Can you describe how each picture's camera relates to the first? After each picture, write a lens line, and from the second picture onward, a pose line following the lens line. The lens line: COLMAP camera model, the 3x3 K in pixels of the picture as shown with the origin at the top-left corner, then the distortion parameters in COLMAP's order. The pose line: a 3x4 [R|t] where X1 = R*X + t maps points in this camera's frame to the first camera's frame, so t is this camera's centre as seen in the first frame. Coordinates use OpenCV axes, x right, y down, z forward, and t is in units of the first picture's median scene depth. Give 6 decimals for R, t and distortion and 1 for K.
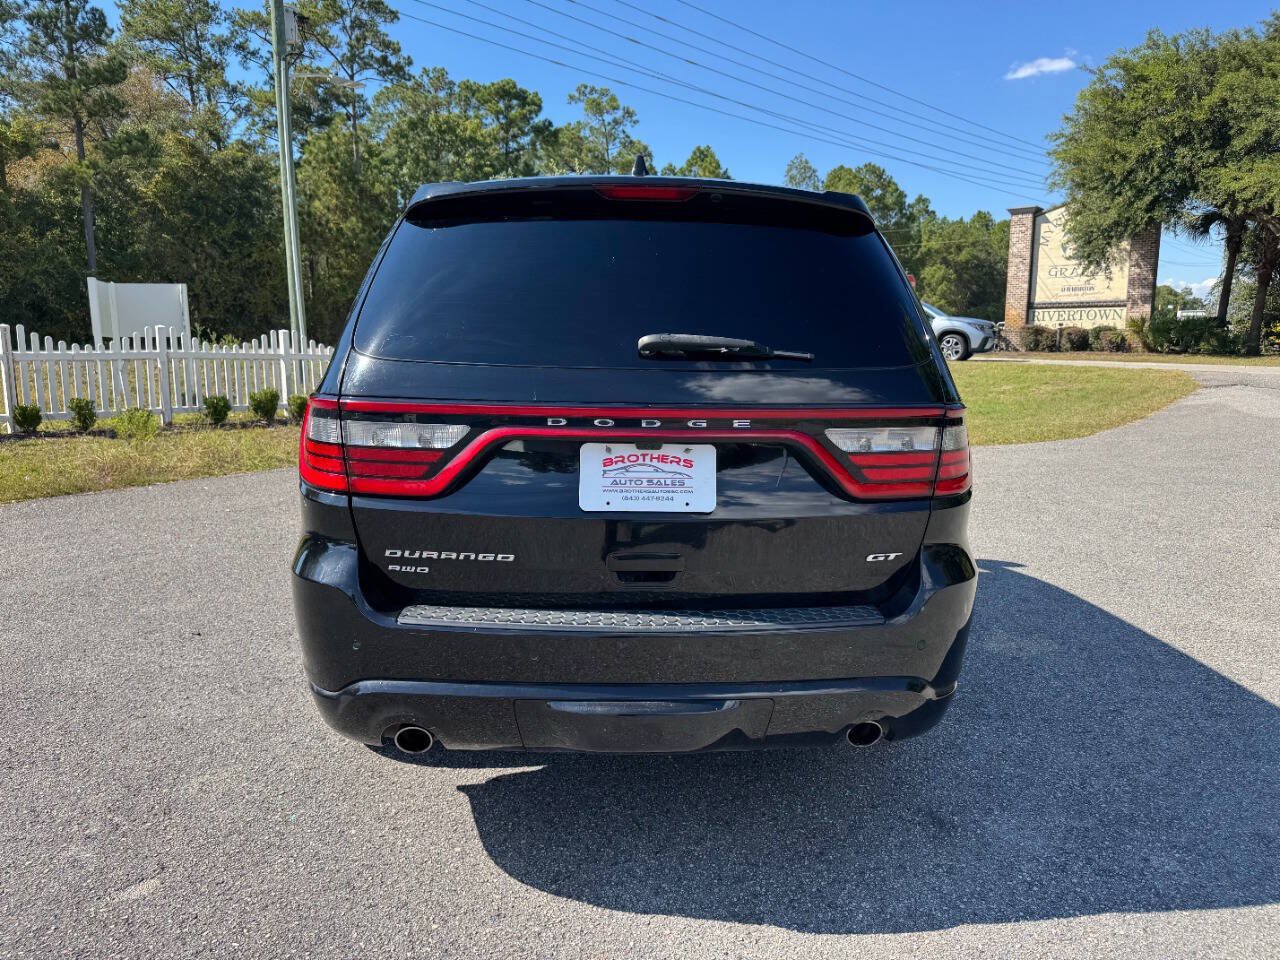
lens RADIAL K [[909.0, 0, 645.2], [0, 909.0, 482.8], [0, 0, 1]] dist [0.018834, -0.021819]
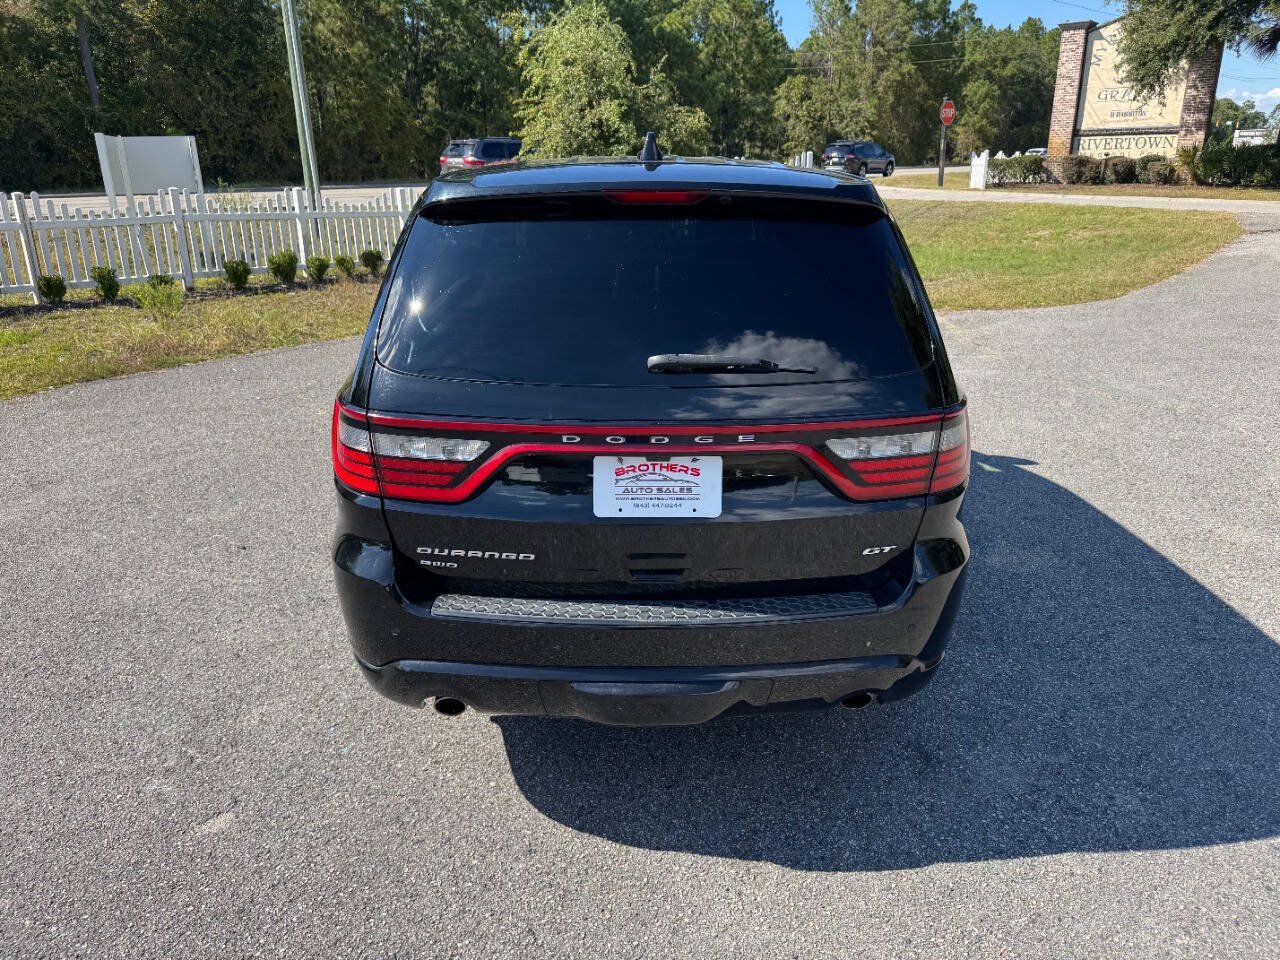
lens RADIAL K [[909.0, 0, 643.6], [0, 909.0, 473.1], [0, 0, 1]] dist [0.018834, -0.021819]
pose [[0.999611, -0.001556, -0.027861, 0.001274], [0.006284, 0.985349, 0.170437, -0.015915], [0.027188, -0.170546, 0.984975, -0.003718]]
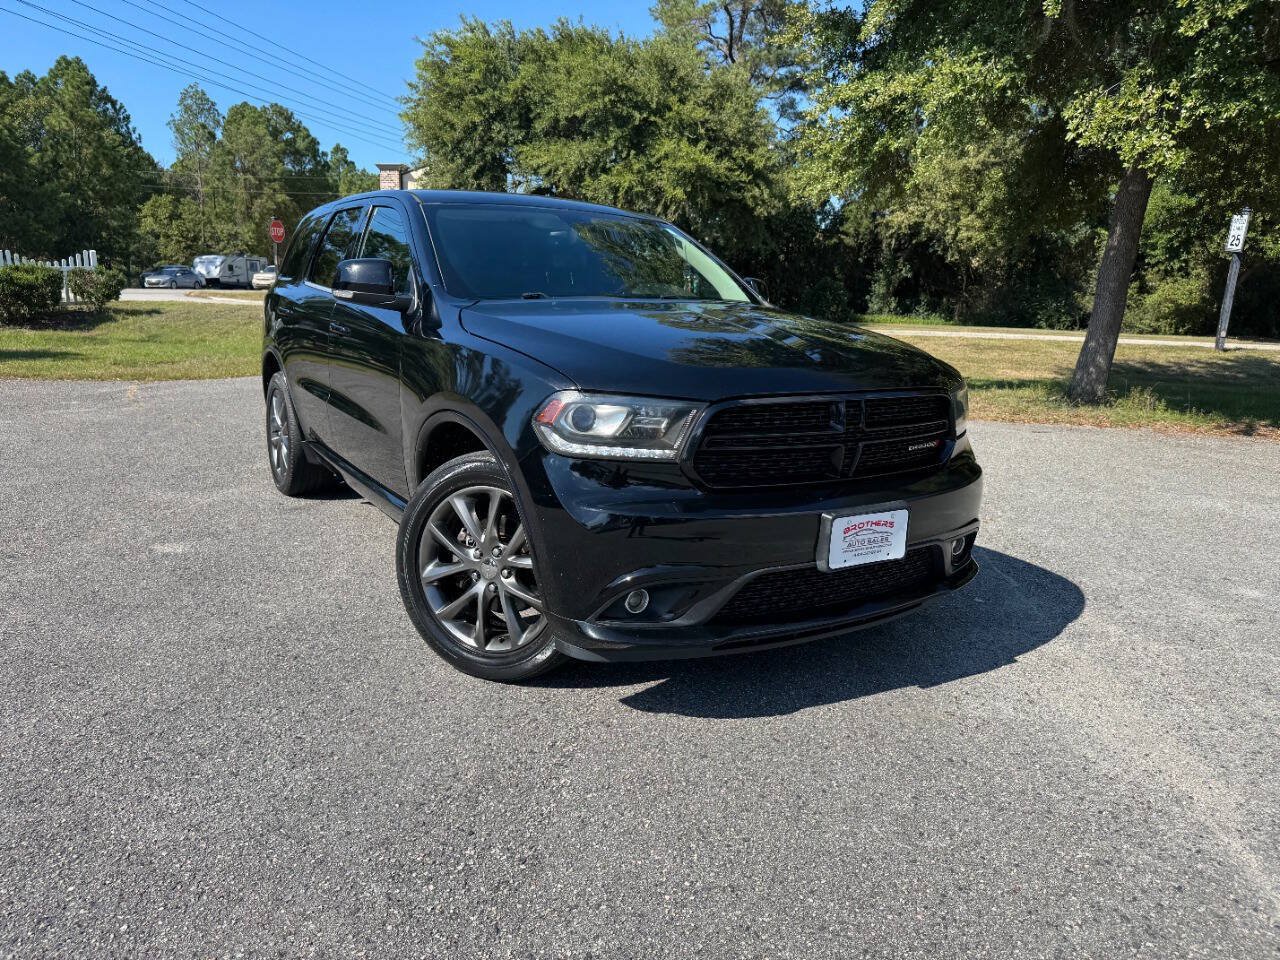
lens RADIAL K [[909.0, 0, 638.2], [0, 909.0, 472.9], [0, 0, 1]] dist [0.018834, -0.021819]
pose [[0.842456, -0.078321, 0.533043, 0.093821], [0.057419, 0.996794, 0.055713, 0.017208], [-0.535697, -0.016329, 0.844252, -0.074005]]
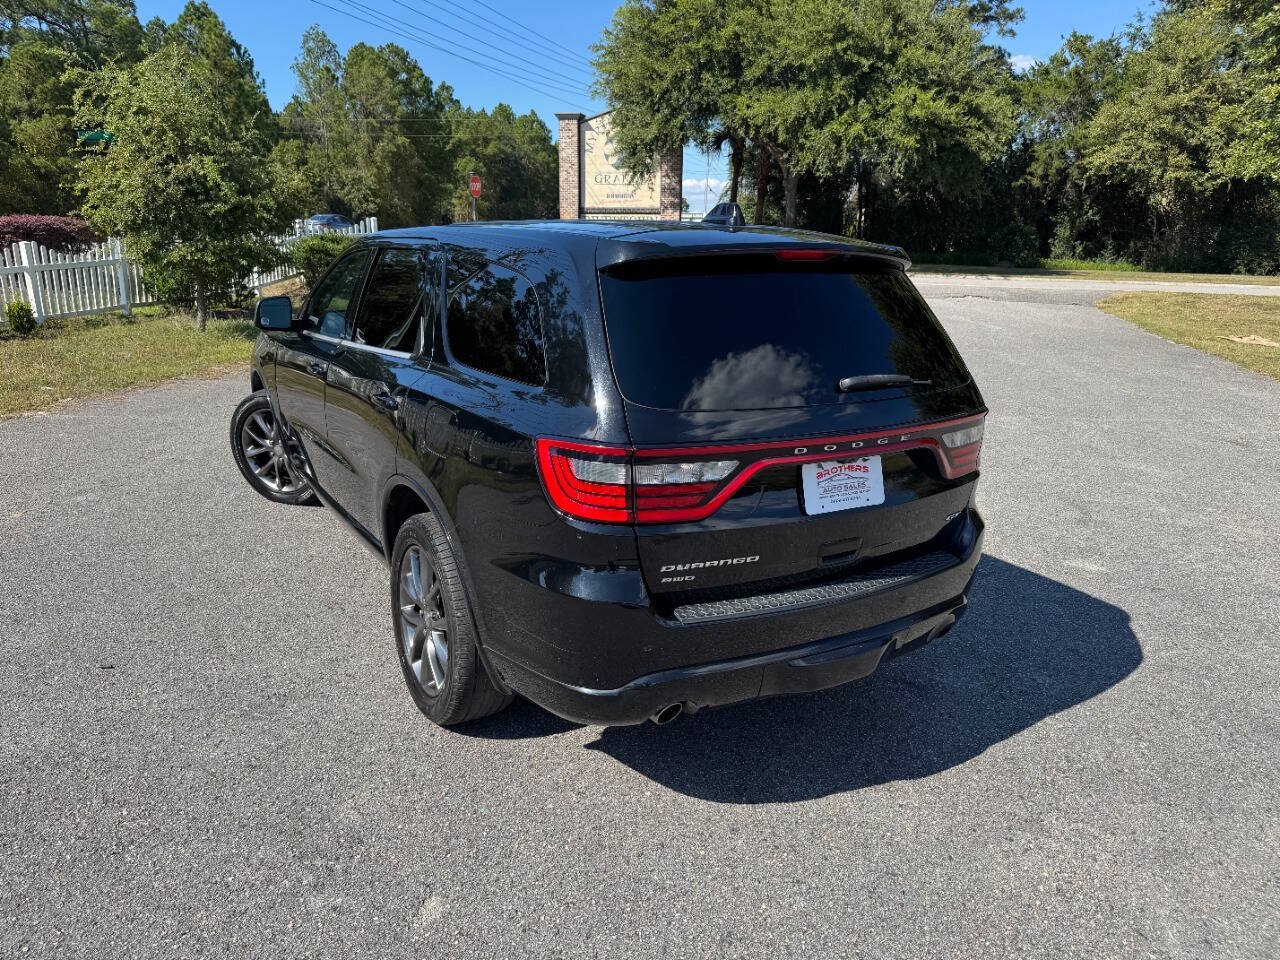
lens RADIAL K [[909.0, 0, 640.3], [0, 909.0, 477.5], [0, 0, 1]] dist [0.018834, -0.021819]
pose [[0.879456, -0.111631, 0.462704, -0.068500], [0.059755, 0.990312, 0.125346, -0.015616], [-0.472214, -0.082588, 0.877607, -0.001722]]
